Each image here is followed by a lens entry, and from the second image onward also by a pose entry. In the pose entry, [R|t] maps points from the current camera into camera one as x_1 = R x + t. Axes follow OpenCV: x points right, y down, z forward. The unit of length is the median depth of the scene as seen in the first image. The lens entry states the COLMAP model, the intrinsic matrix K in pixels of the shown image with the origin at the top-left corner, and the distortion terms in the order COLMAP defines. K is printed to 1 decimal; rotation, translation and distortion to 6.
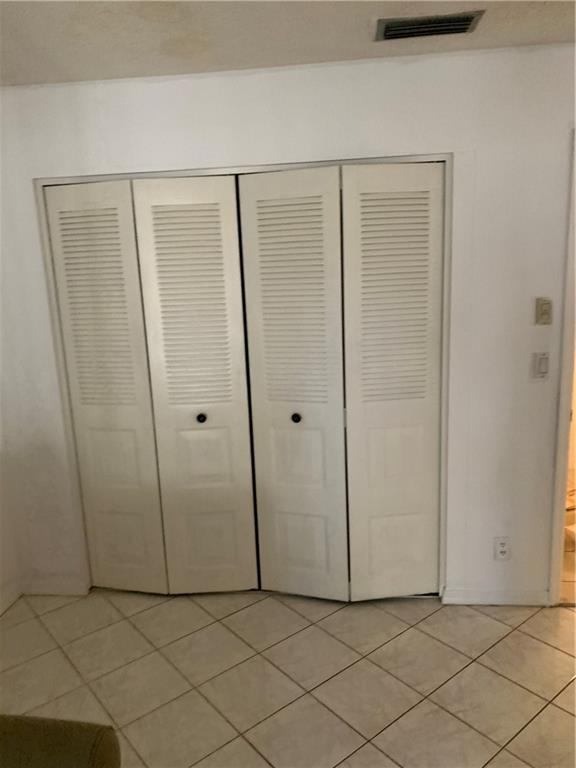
lens RADIAL K [[589.7, 0, 288.3], [0, 589.7, 390.0], [0, 0, 1]] dist [0.023502, -0.009850]
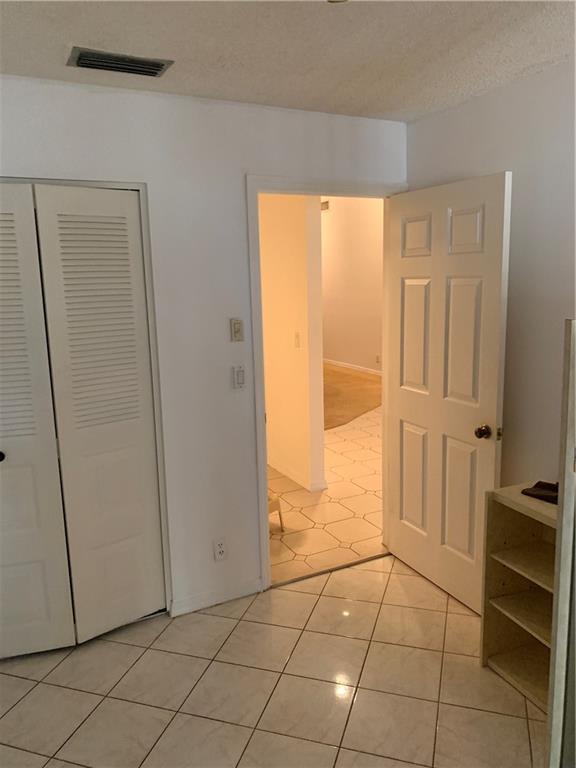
lens RADIAL K [[589.7, 0, 287.3], [0, 589.7, 378.4], [0, 0, 1]] dist [0.023502, -0.009850]
pose [[0.840183, -0.073724, 0.537268, -0.100057], [0.103629, 0.994286, -0.025619, -0.001495], [-0.532310, 0.077201, 0.843022, 0.003022]]
